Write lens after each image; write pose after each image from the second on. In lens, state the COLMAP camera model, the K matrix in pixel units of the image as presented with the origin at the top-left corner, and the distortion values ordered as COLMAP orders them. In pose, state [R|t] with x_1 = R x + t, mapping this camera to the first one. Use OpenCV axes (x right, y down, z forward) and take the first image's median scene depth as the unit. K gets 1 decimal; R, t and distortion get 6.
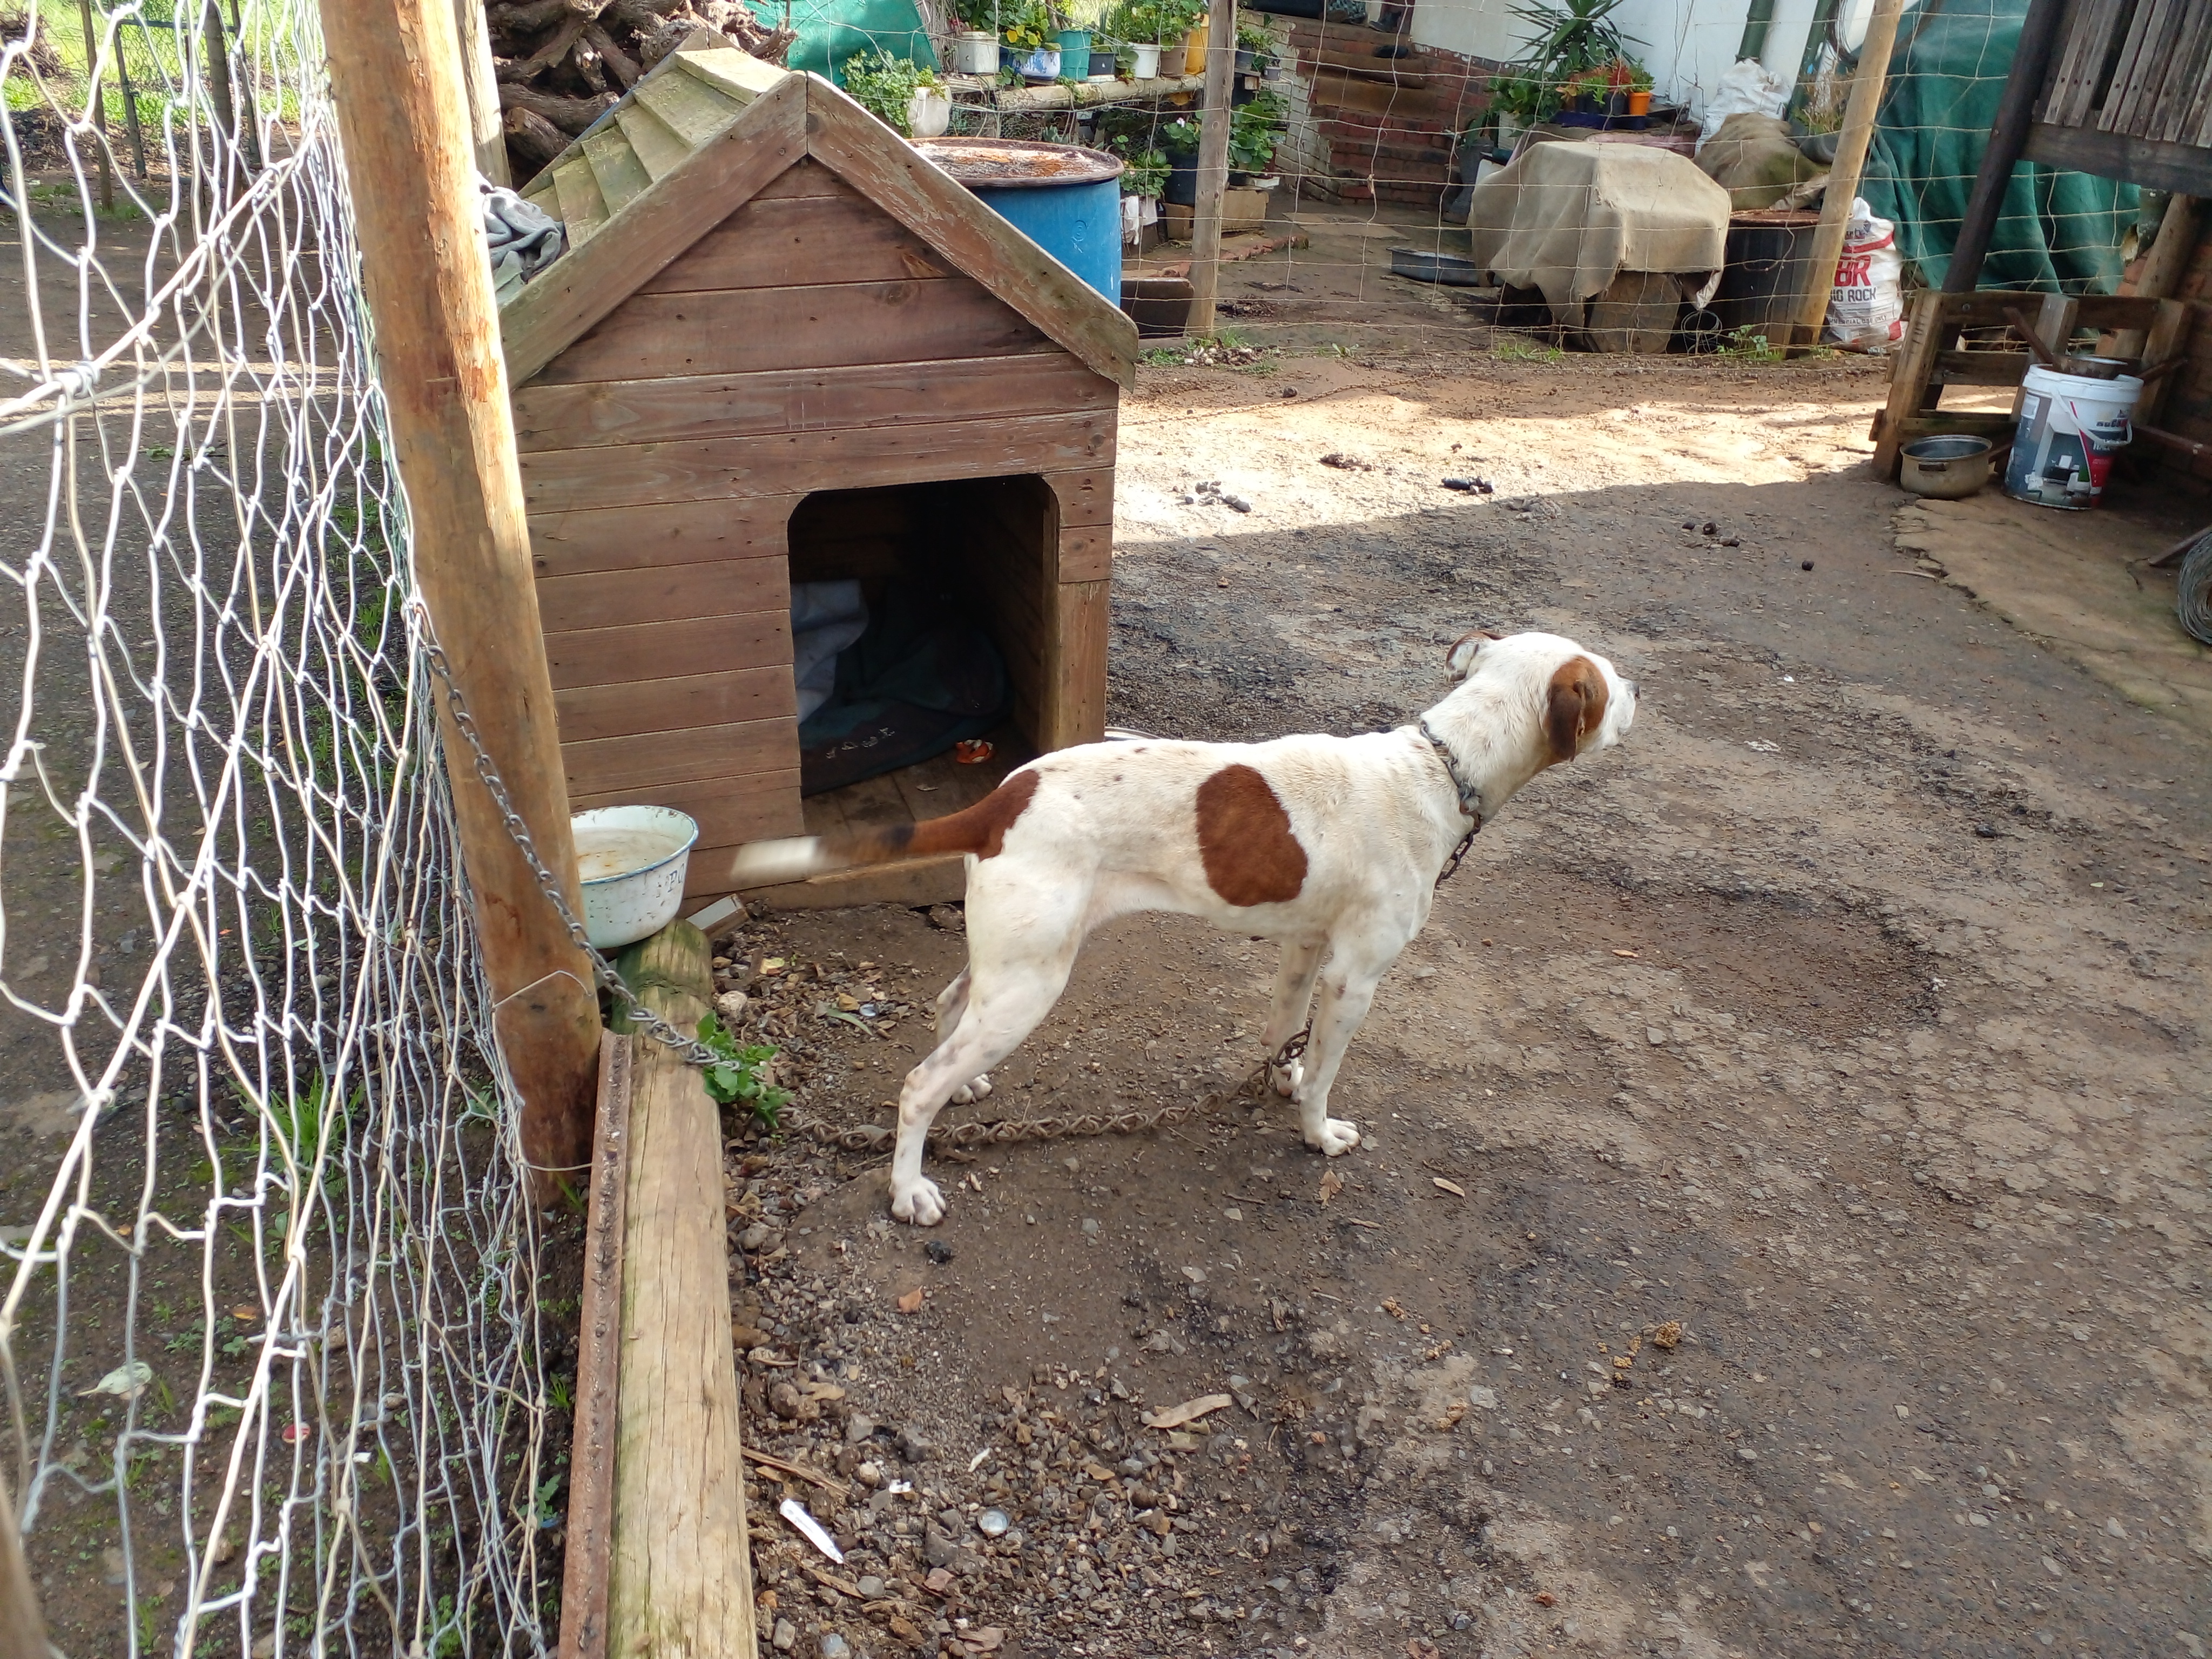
lens RADIAL K [[1743.7, 0, 1119.7], [0, 1743.7, 858.6], [0, 0, 1]] dist [0.077879, -0.120417]
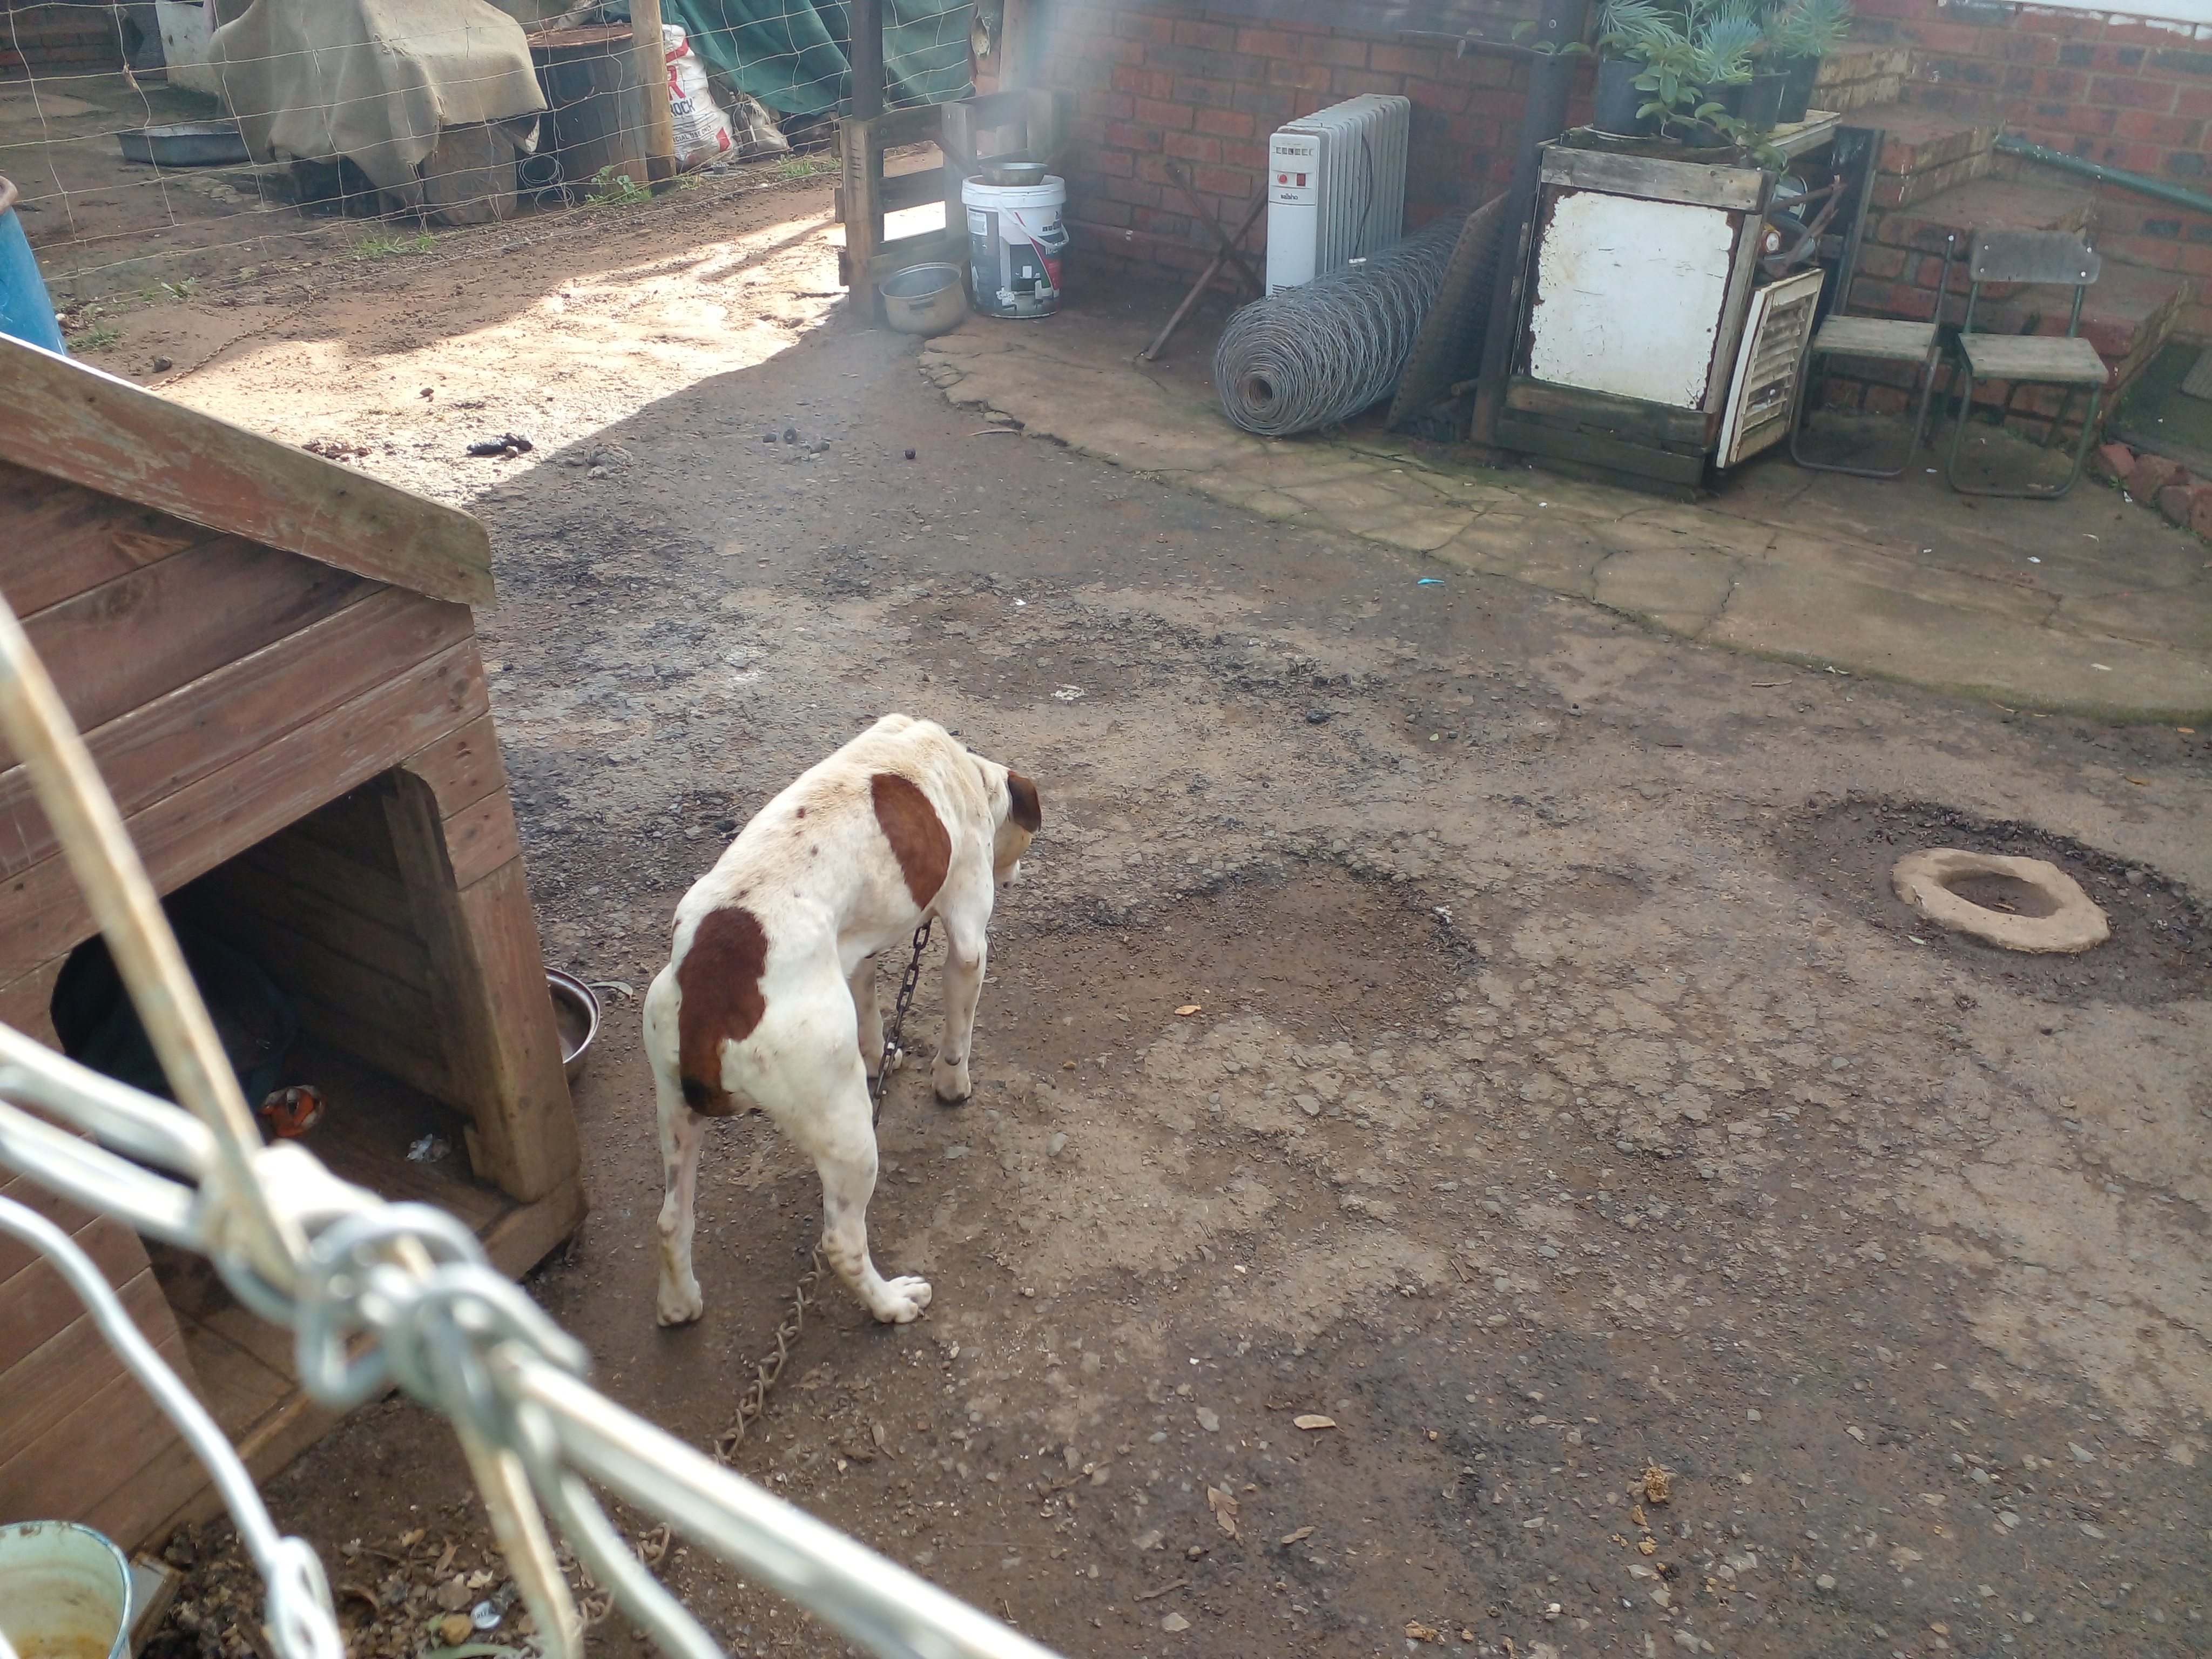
lens RADIAL K [[1743.7, 0, 1092.0], [0, 1743.7, 849.9], [0, 0, 1]] dist [0.077879, -0.120417]
pose [[0.768097, -0.378549, 0.516457, -0.093464], [0.321575, 0.925498, 0.200106, -0.111646], [-0.553730, 0.012379, 0.832604, 0.140570]]
